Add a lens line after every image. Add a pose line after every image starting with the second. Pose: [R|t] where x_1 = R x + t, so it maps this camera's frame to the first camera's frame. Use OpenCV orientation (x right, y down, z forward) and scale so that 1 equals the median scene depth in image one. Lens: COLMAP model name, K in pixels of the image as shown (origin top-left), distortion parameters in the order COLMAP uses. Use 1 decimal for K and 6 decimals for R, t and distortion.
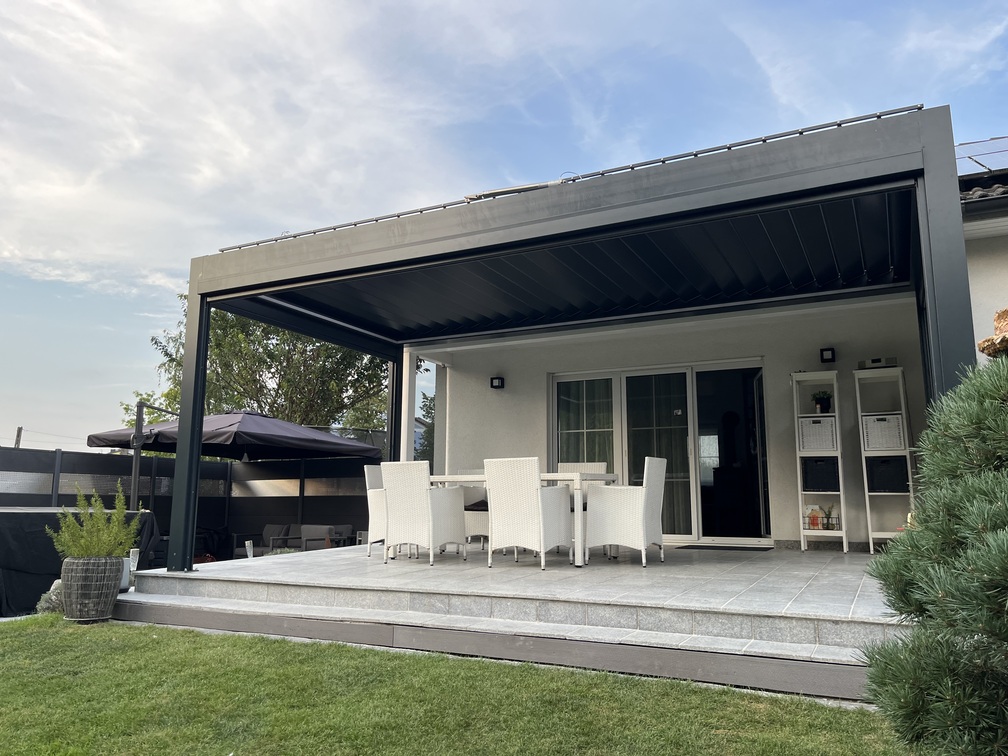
lens RADIAL K [[764.1, 0, 501.6], [0, 764.1, 384.9], [0, 0, 1]] dist [0.065277, -0.099434]
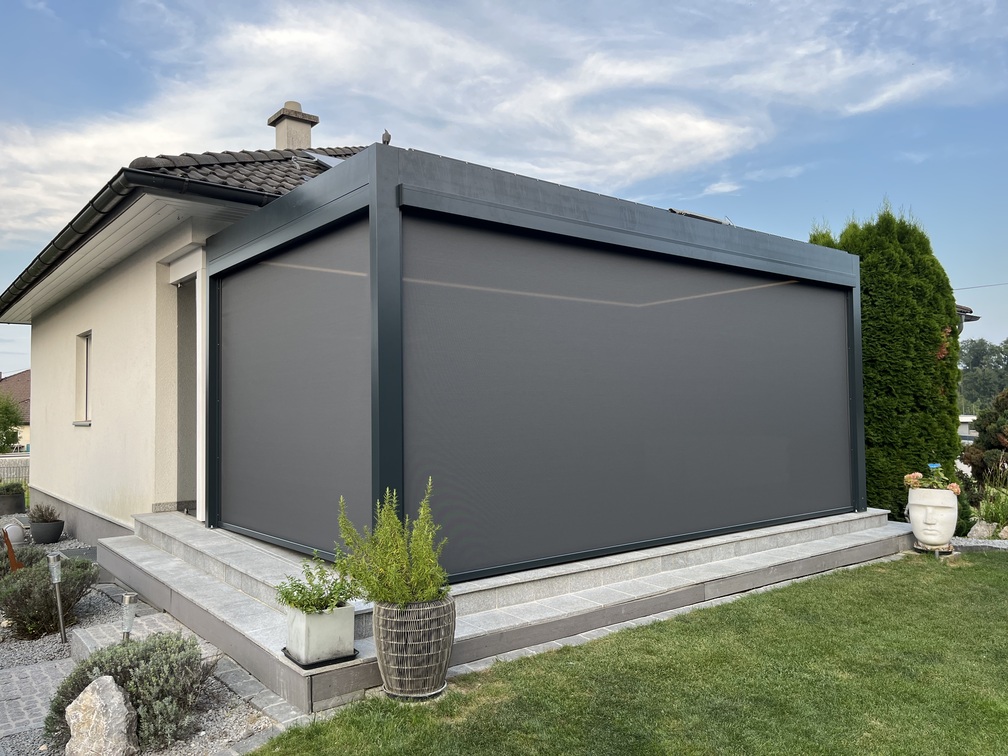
lens RADIAL K [[764.1, 0, 501.6], [0, 764.1, 384.9], [0, 0, 1]] dist [0.065277, -0.099434]
pose [[0.407730, 0.022769, 0.912819, -1.036659], [-0.129460, 0.991032, 0.033107, 0.009690], [-0.903879, -0.131672, 0.407021, 0.645360]]
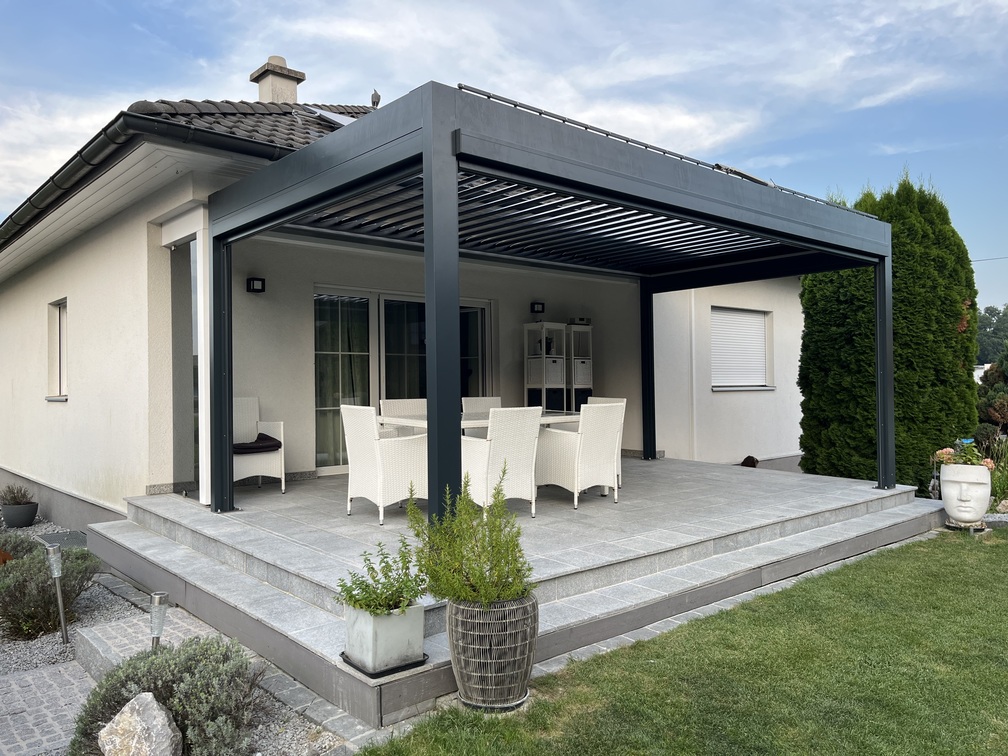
lens RADIAL K [[759.6, 0, 502.7], [0, 759.6, 381.3], [0, 0, 1]] dist [0.077712, -0.113683]
pose [[0.359203, -0.002939, 0.933255, -1.003310], [-0.132548, 0.989697, 0.054133, 0.027751], [-0.923799, -0.143146, 0.355113, 0.759995]]
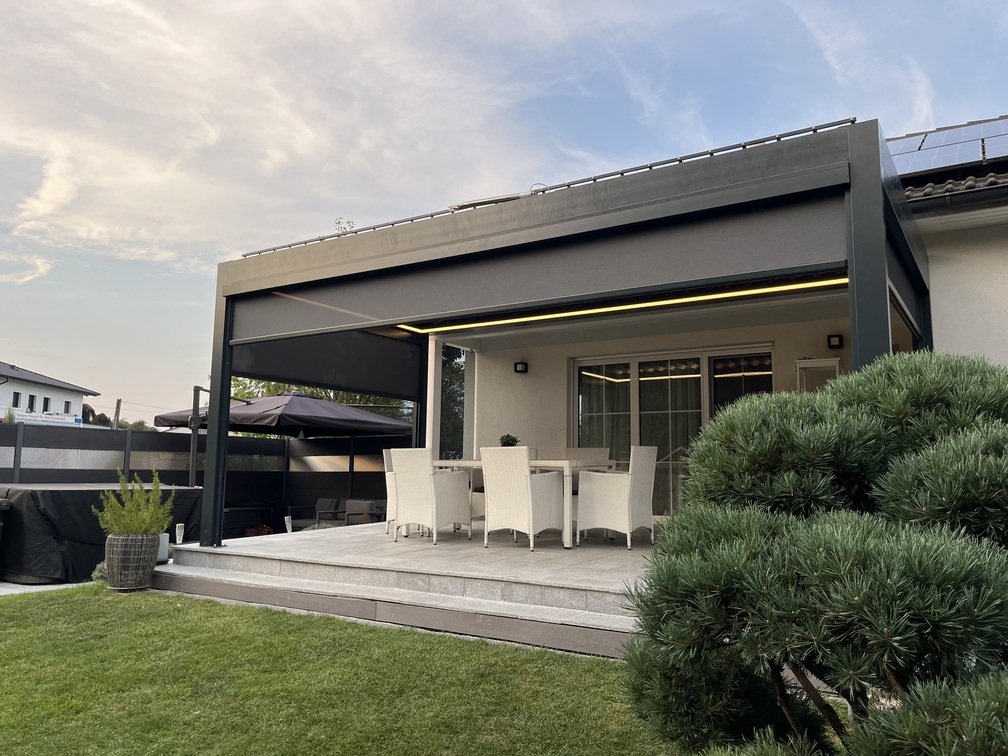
lens RADIAL K [[764.9, 0, 507.7], [0, 764.9, 375.5], [0, 0, 1]] dist [0.060668, -0.094214]
pose [[0.995199, -0.005724, -0.097704, 0.122837], [0.008552, 0.999556, 0.028548, -0.034290], [0.097497, -0.029246, 0.994806, -0.062878]]
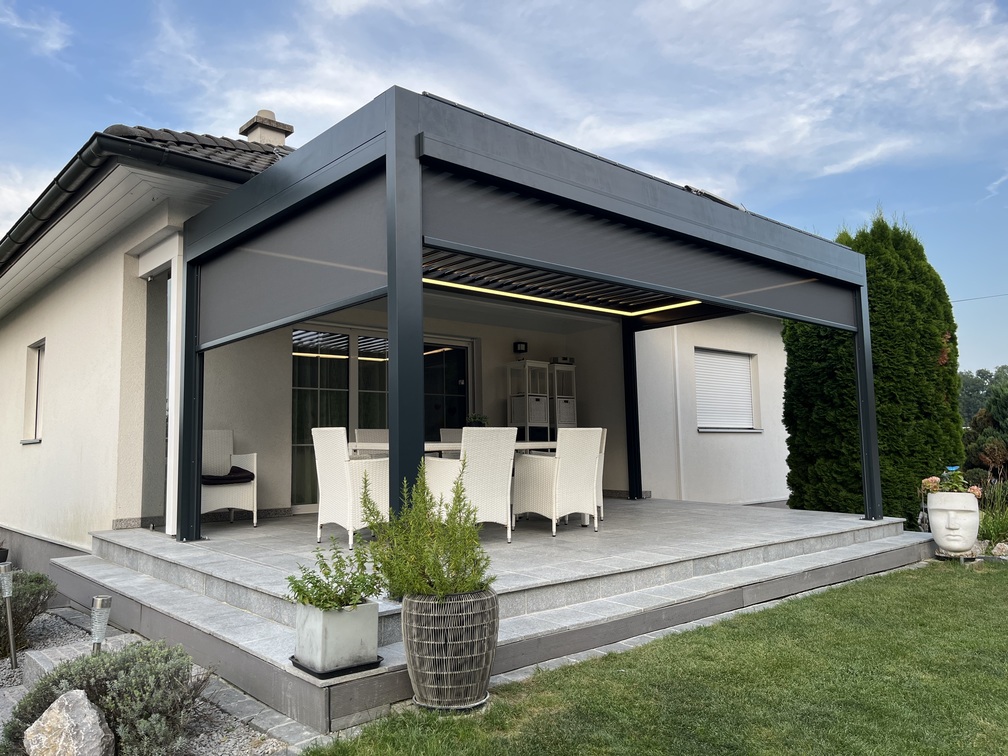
lens RADIAL K [[760.6, 0, 504.0], [0, 760.6, 378.0], [0, 0, 1]] dist [0.084578, -0.127956]
pose [[0.352466, 0.079626, 0.932431, -0.982760], [-0.125650, 0.991378, -0.037163, 0.080438], [-0.927351, -0.104061, 0.359433, 0.731858]]
